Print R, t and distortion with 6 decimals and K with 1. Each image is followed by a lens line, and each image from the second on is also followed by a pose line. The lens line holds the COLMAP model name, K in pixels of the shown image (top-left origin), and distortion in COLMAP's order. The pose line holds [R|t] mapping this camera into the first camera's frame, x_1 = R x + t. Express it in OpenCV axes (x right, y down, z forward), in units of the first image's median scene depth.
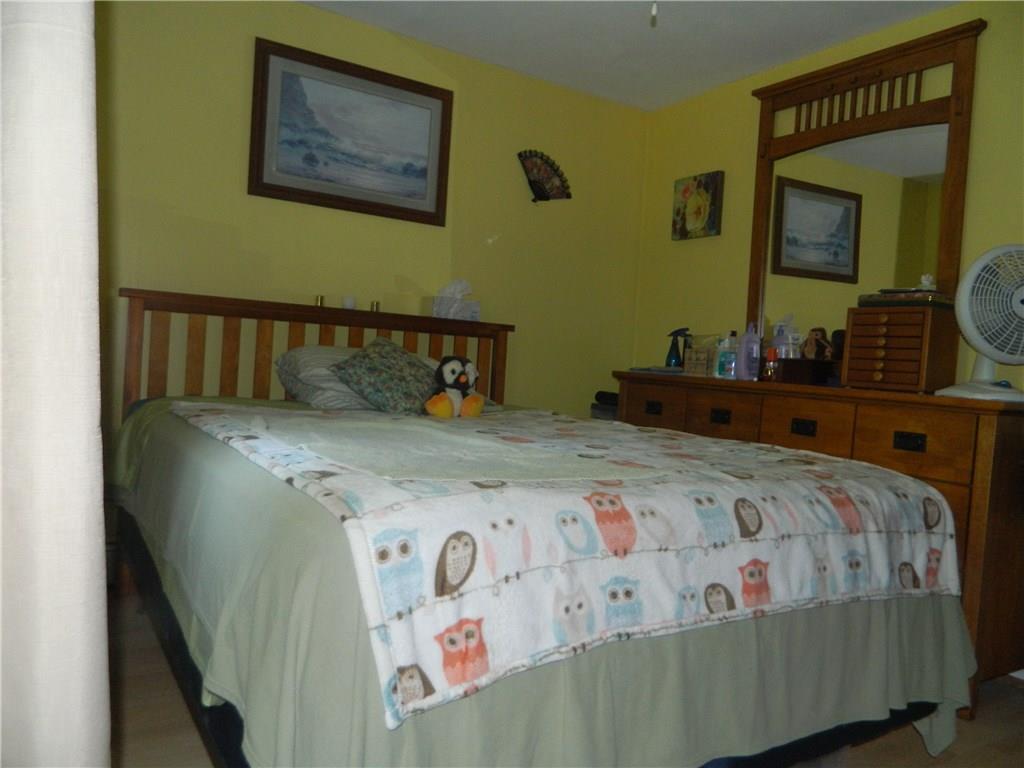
lens RADIAL K [[770.1, 0, 513.0], [0, 770.1, 388.0], [0, 0, 1]] dist [0.021876, -0.009662]
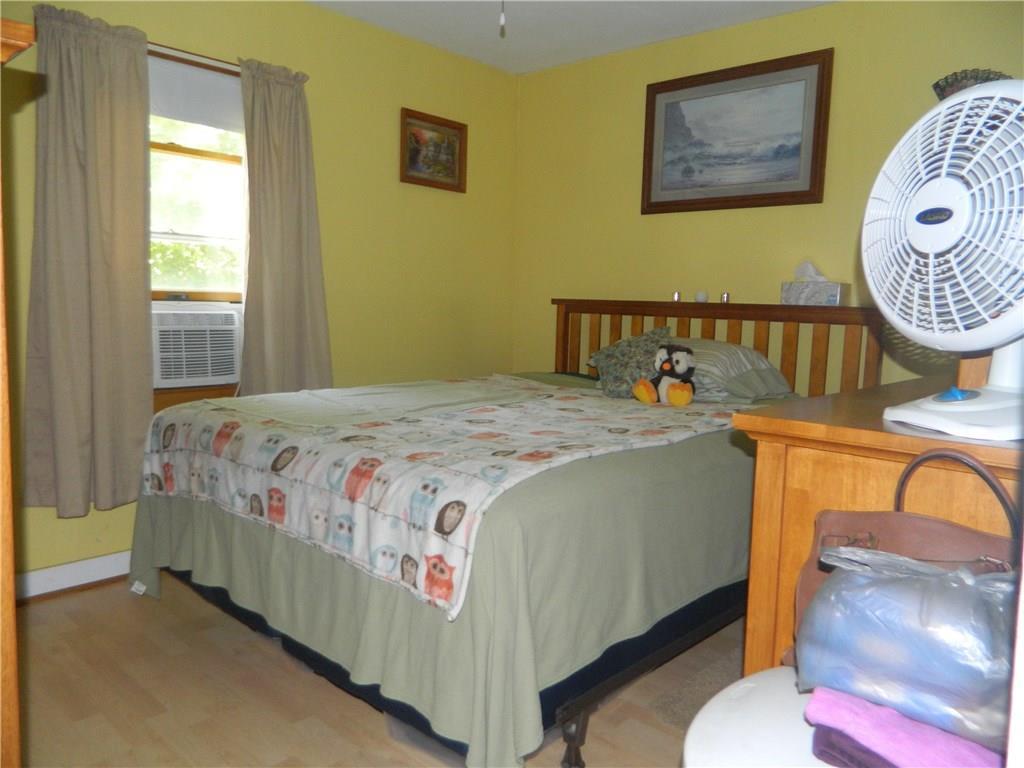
lens RADIAL K [[770.1, 0, 512.6], [0, 770.1, 380.4], [0, 0, 1]] dist [0.021876, -0.009662]
pose [[0.233701, 0.070276, -0.969766, 0.796892], [-0.028618, 0.997450, 0.065386, -0.055629], [0.971887, 0.012472, 0.235116, 0.482442]]
